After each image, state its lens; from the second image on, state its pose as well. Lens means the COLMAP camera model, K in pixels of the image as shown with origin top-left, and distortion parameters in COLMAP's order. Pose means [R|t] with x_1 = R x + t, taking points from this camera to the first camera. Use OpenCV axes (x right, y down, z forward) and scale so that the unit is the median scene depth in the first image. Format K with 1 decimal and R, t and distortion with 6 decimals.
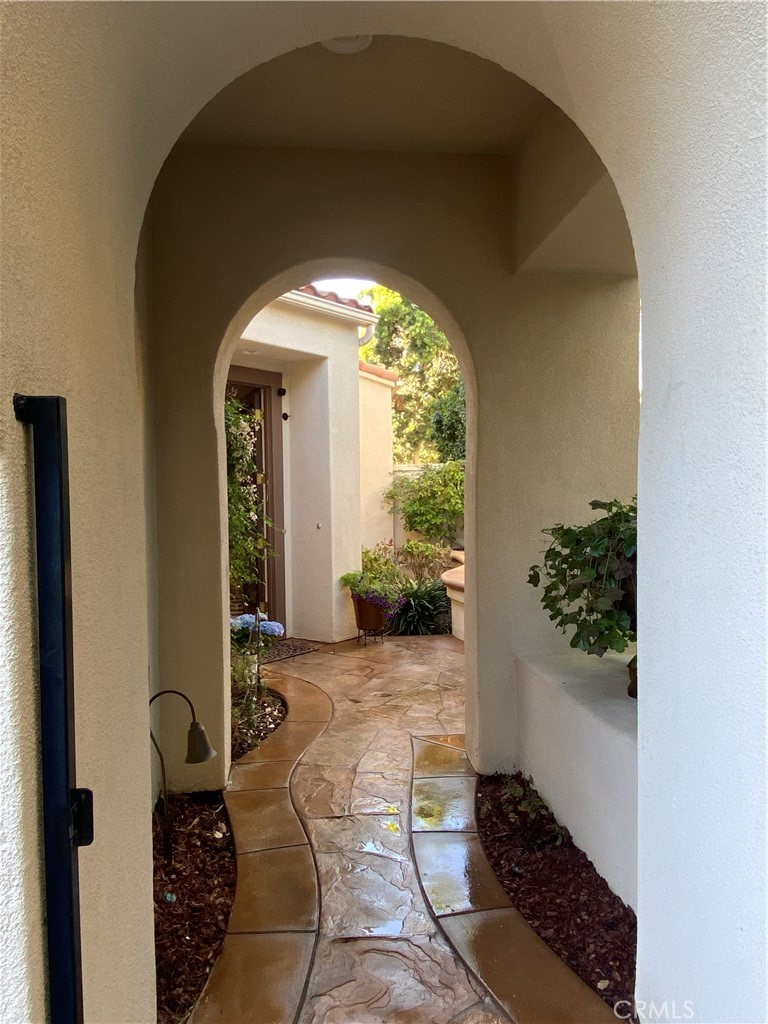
lens RADIAL K [[726.3, 0, 378.8], [0, 726.3, 511.4], [0, 0, 1]] dist [-0.000280, -0.015832]
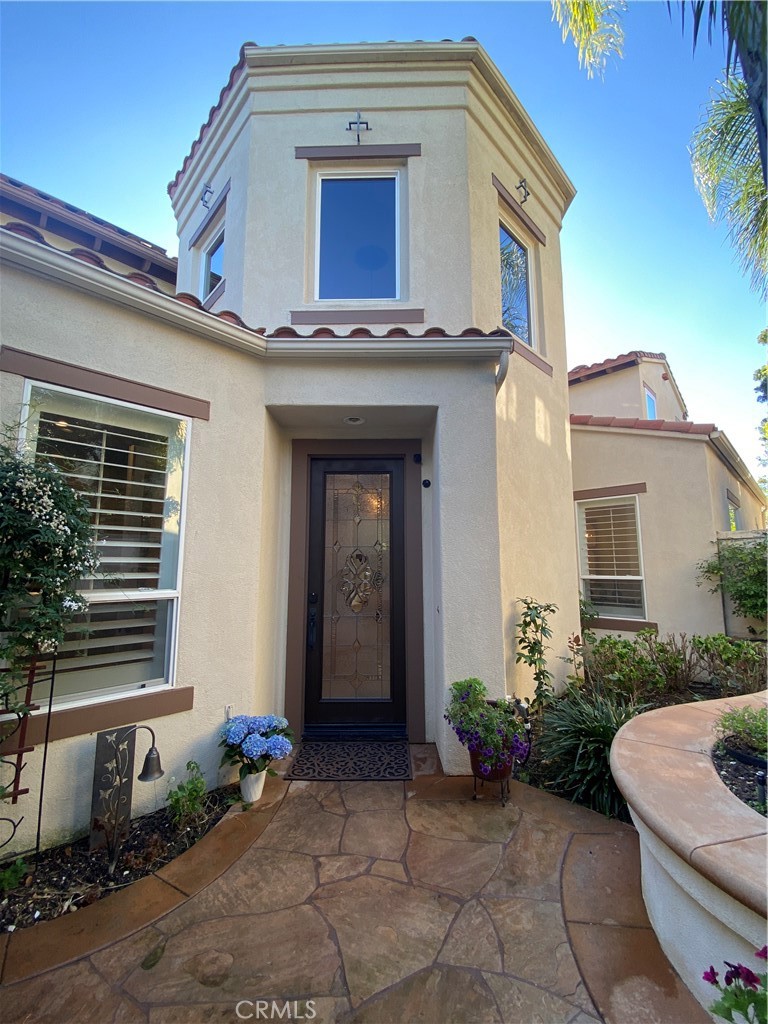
lens RADIAL K [[409.4, 0, 384.1], [0, 409.4, 513.9], [0, 0, 1]] dist [0.000199, 0.000049]
pose [[0.618184, -0.083438, -0.781592, 0.532161], [-0.022576, 0.992055, -0.123762, -0.065667], [0.785709, 0.094153, 0.611389, 1.462637]]
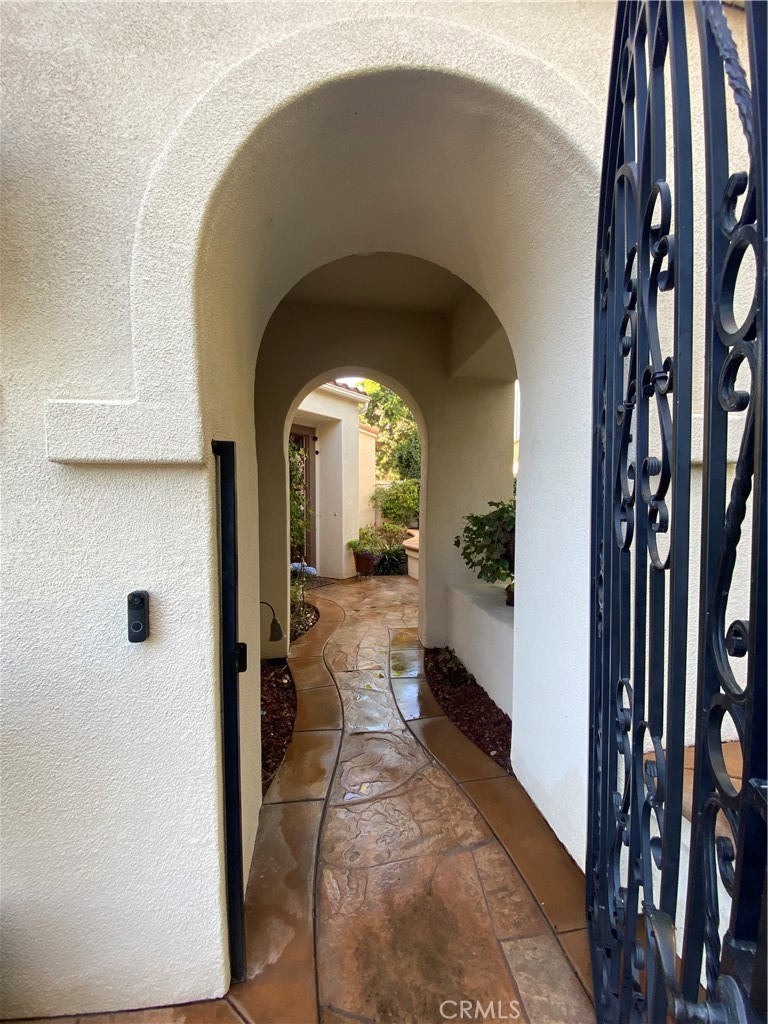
lens RADIAL K [[409.4, 0, 389.1], [0, 409.4, 512.5], [0, 0, 1]] dist [0.000199, 0.000049]
pose [[0.998035, 0.013749, 0.061139, -0.026592], [-0.014510, 0.999823, 0.012018, 0.004135], [-0.060963, -0.012881, 0.998057, -0.038168]]
